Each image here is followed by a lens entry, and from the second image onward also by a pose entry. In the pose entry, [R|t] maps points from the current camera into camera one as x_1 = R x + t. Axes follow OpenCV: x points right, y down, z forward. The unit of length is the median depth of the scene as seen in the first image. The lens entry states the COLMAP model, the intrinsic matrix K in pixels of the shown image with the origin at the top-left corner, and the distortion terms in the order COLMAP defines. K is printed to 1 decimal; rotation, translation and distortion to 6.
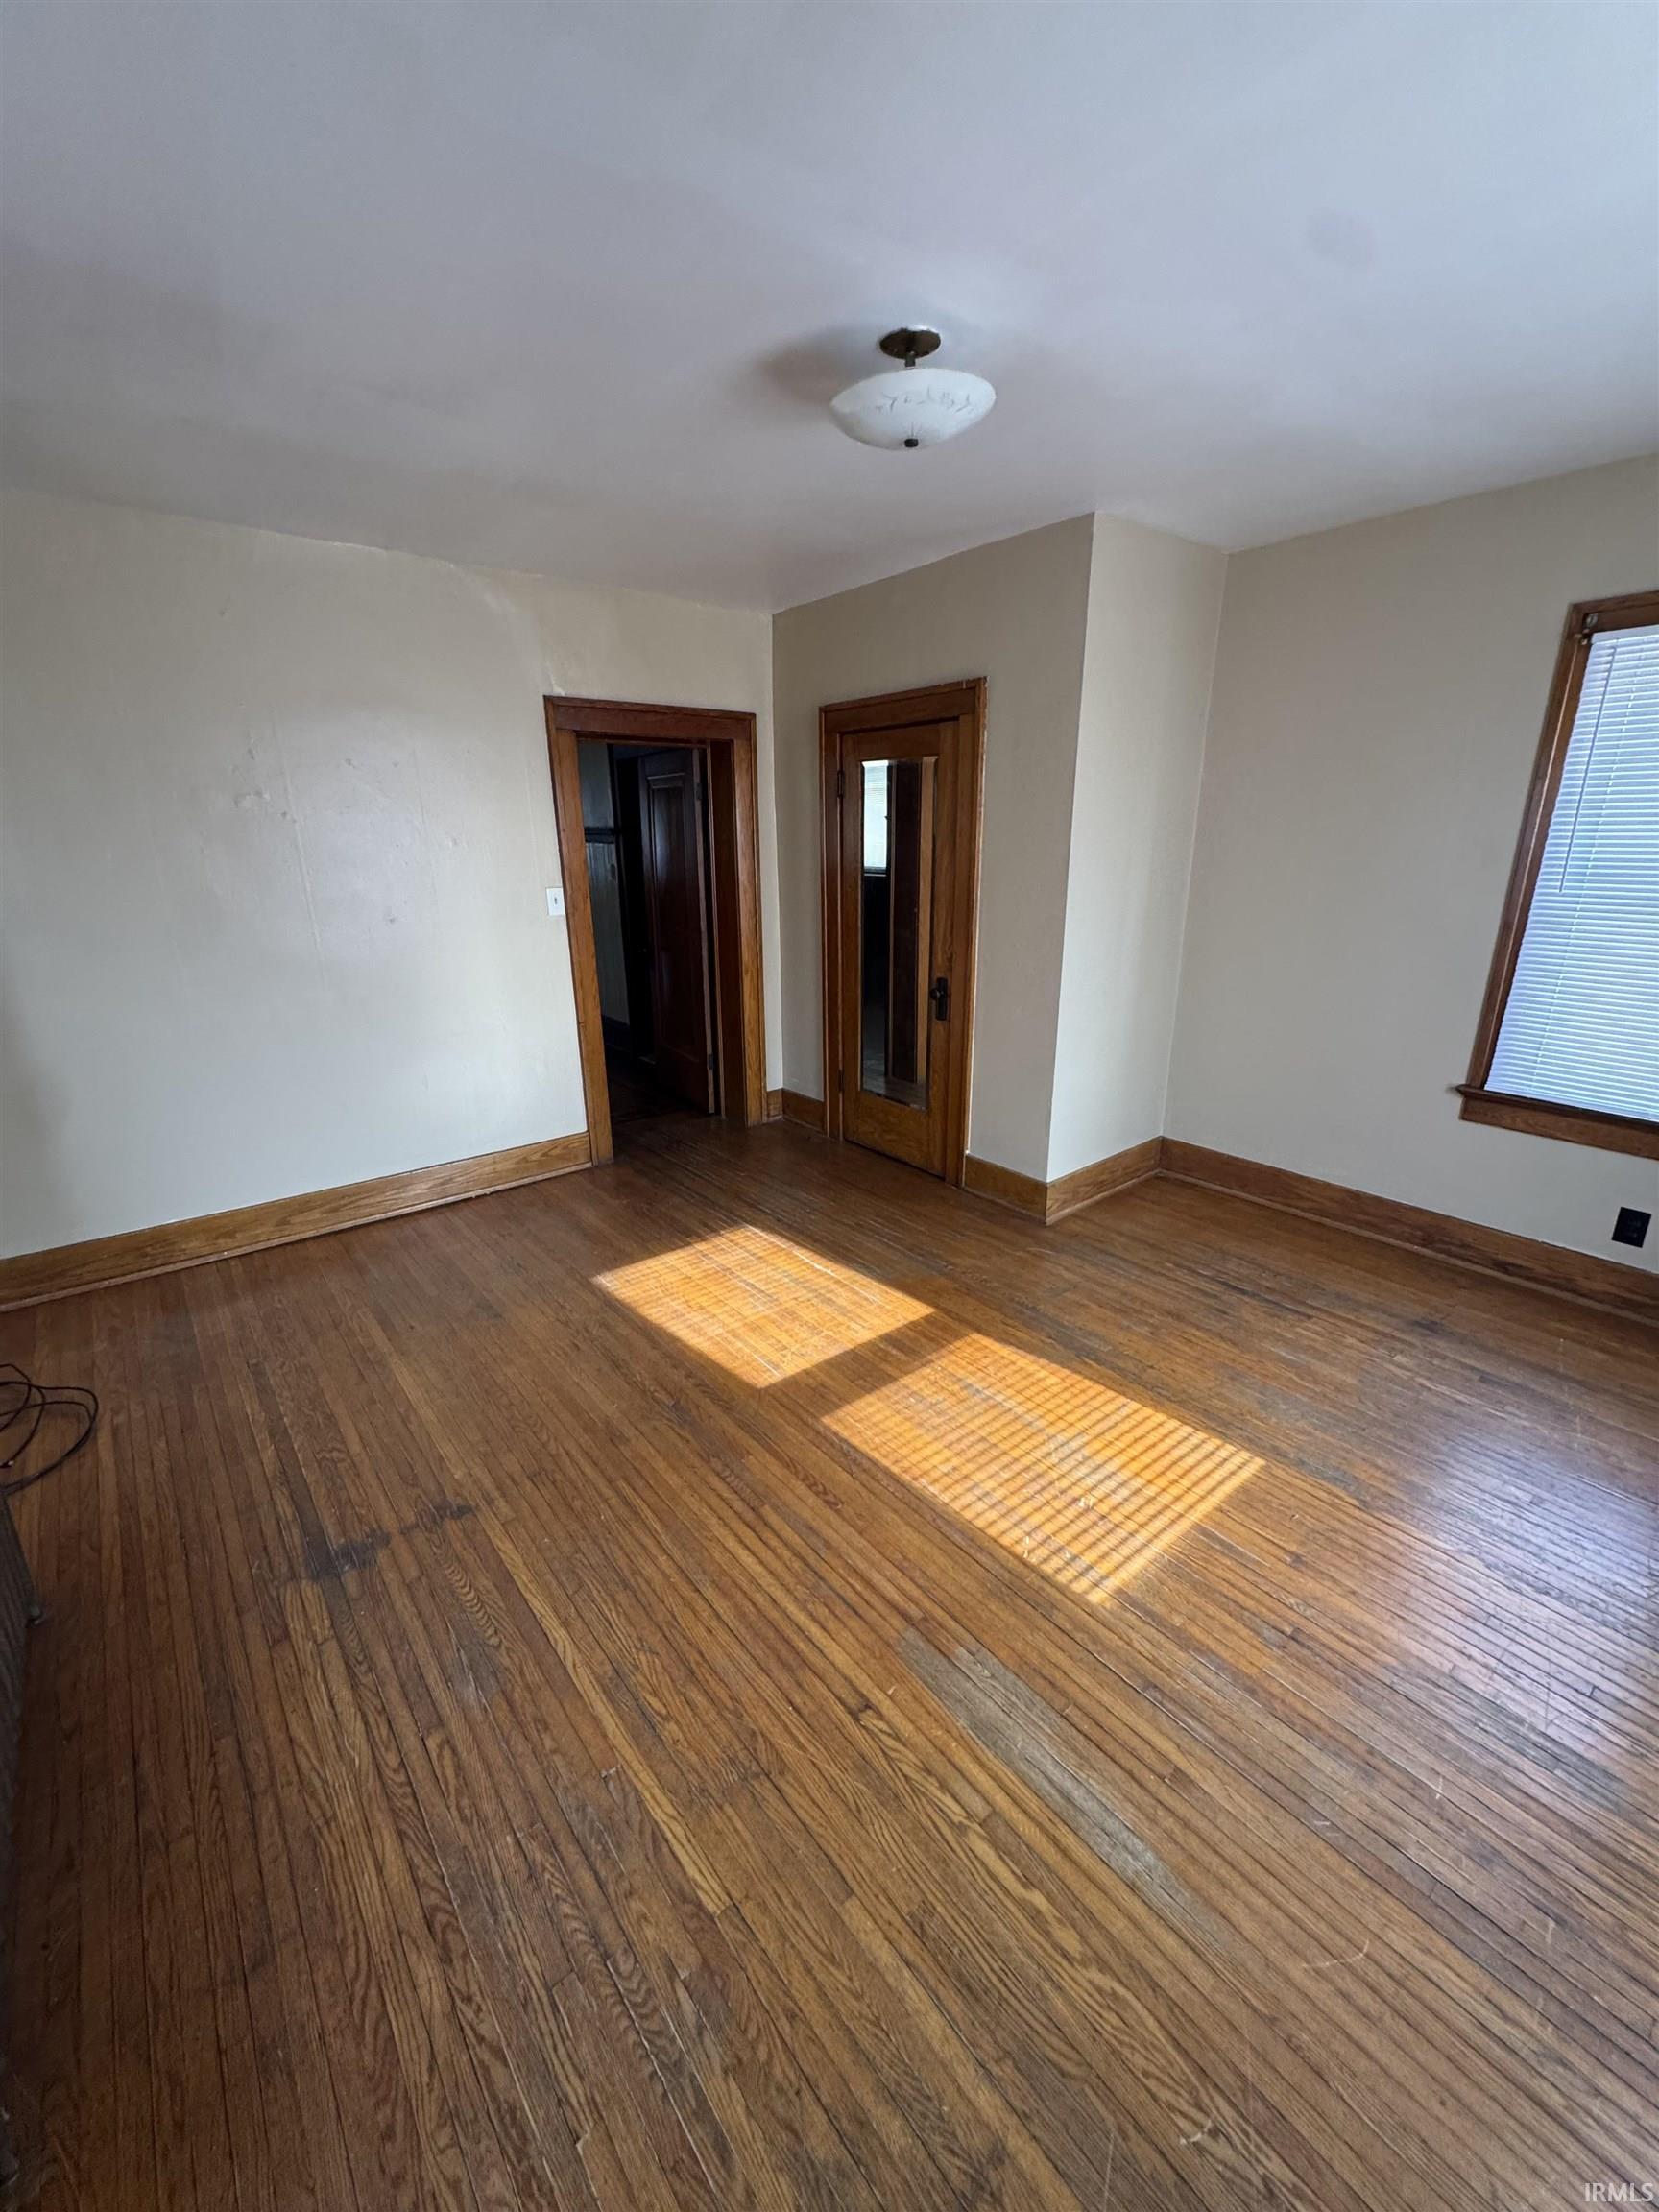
lens RADIAL K [[884.3, 0, 828.3], [0, 884.3, 1110.6], [0, 0, 1]] dist [-0.003103, -0.000424]
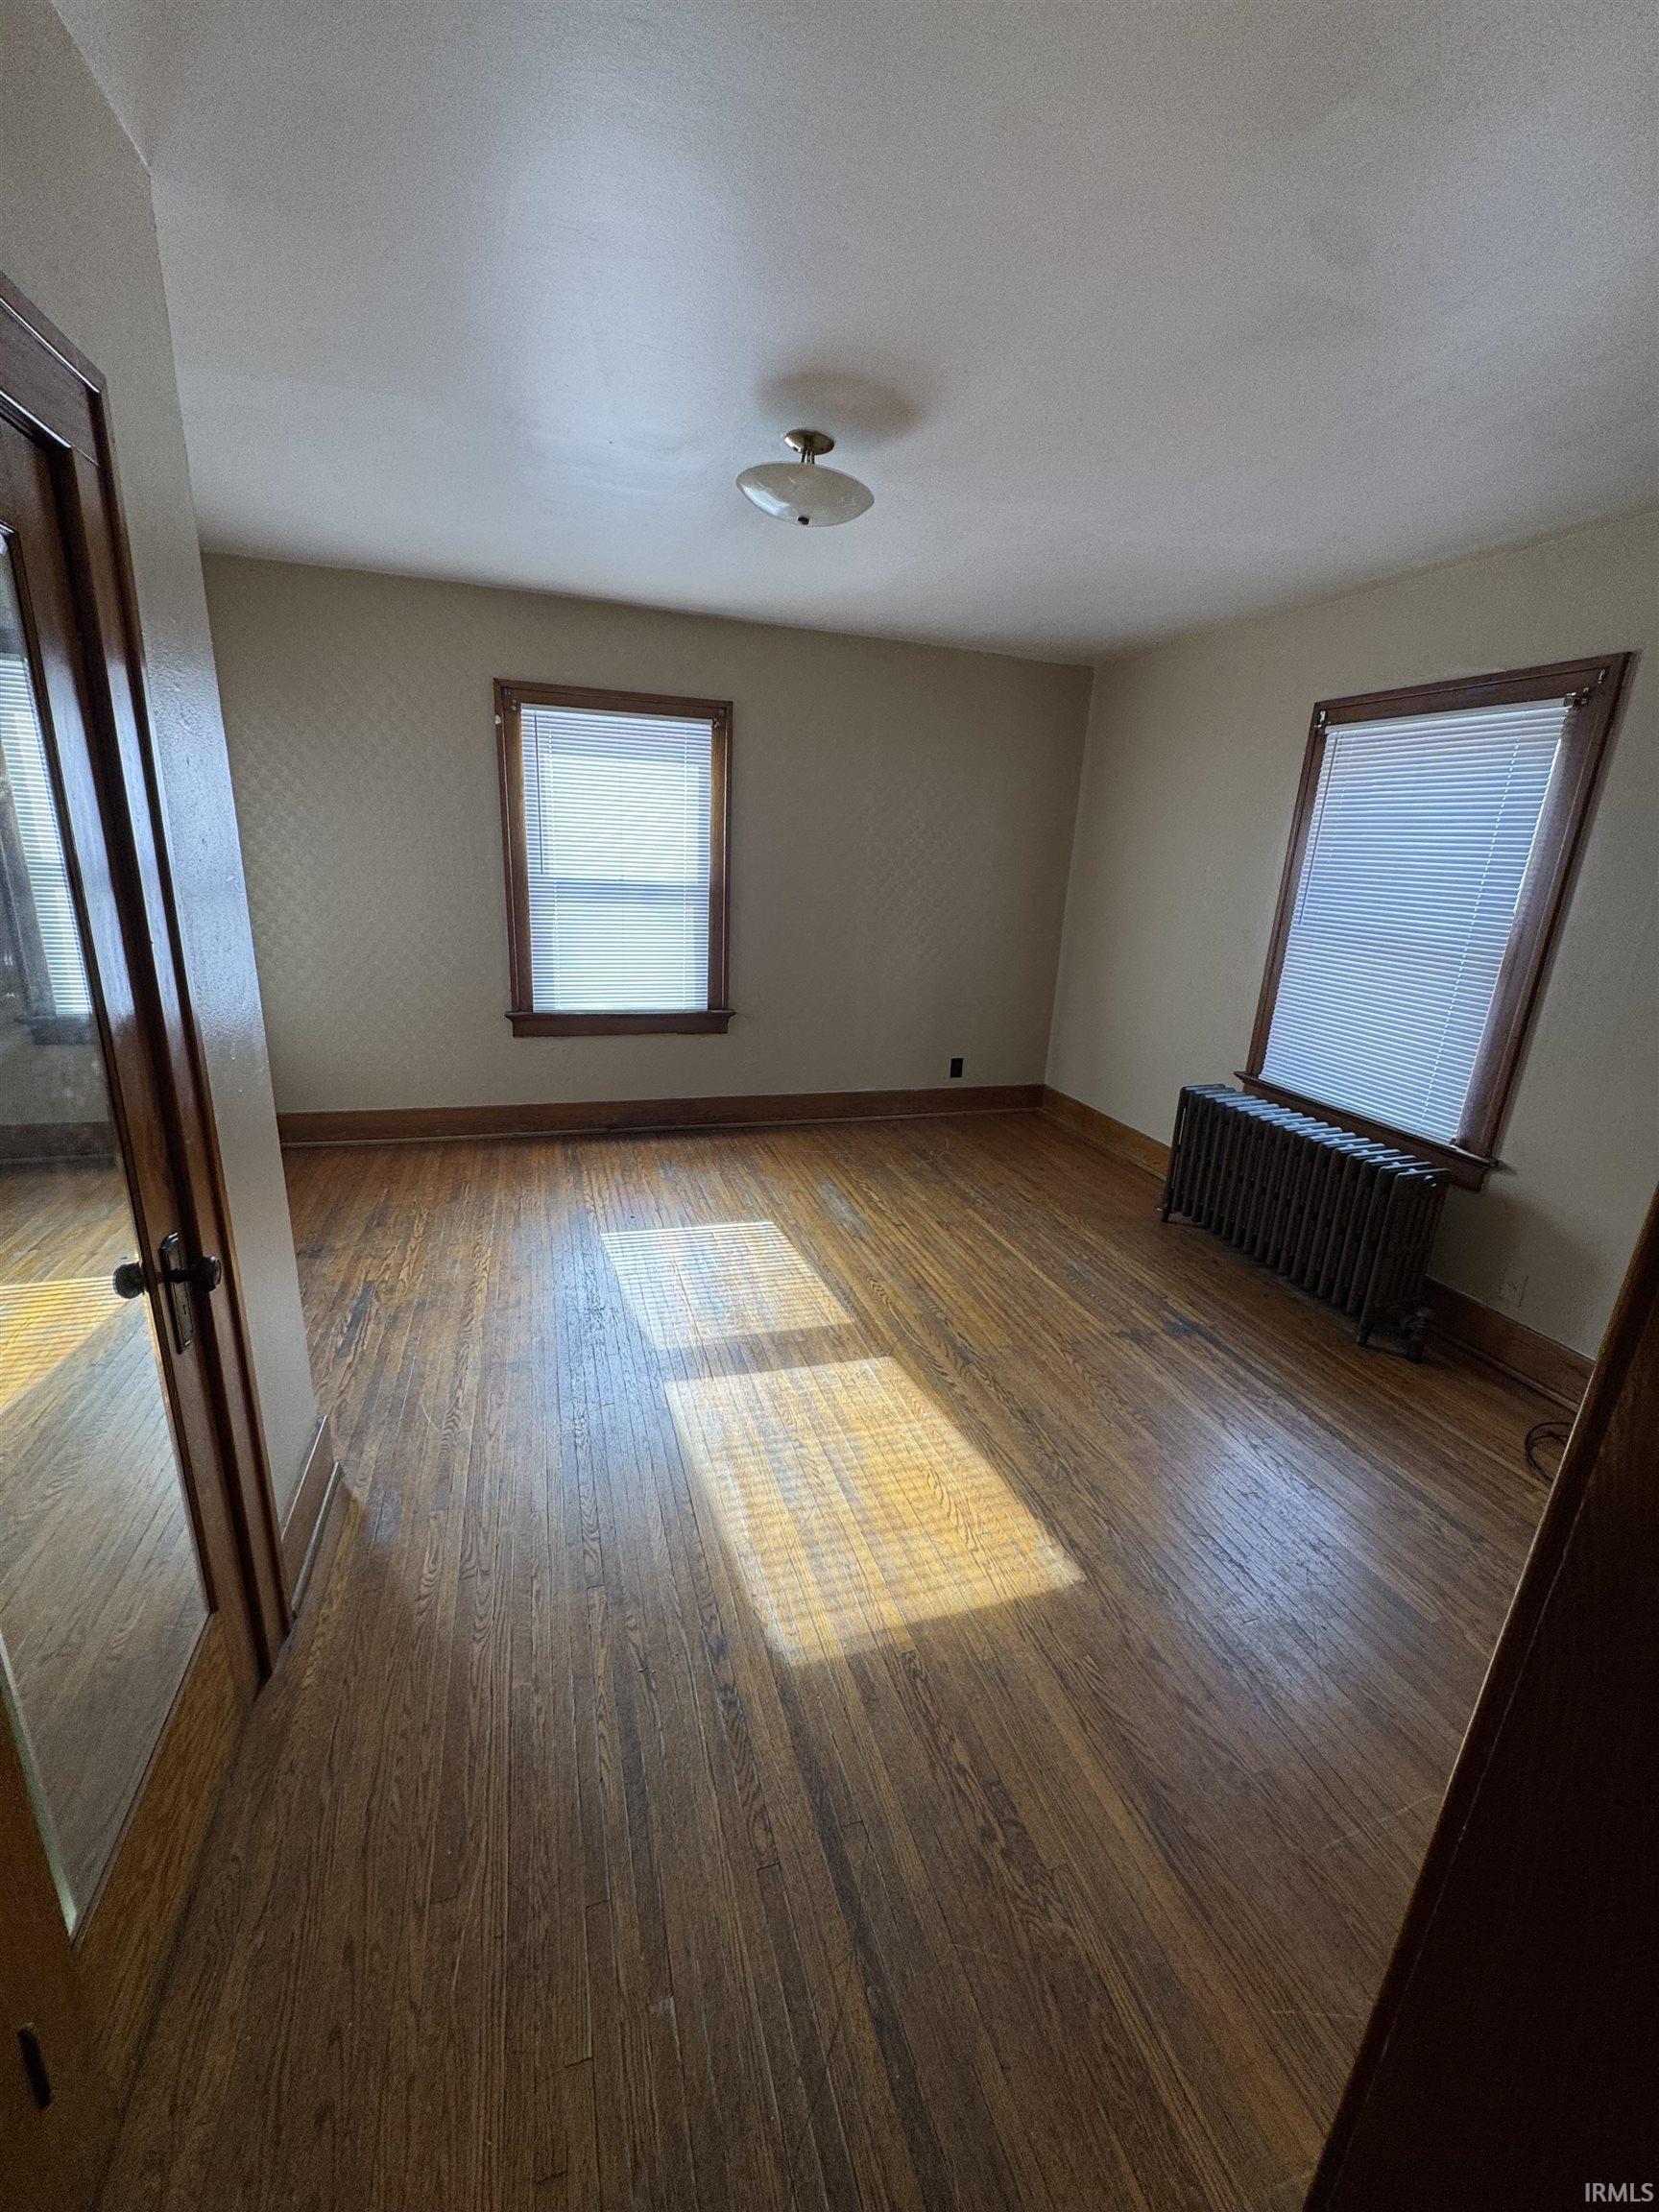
lens RADIAL K [[884.3, 0, 829.9], [0, 884.3, 1103.8], [0, 0, 1]] dist [-0.003103, -0.000424]
pose [[-0.932145, -0.141913, 0.333116, -0.331286], [0.065128, 0.839275, 0.539792, -0.546997], [-0.356179, 0.524860, -0.773084, 1.720756]]
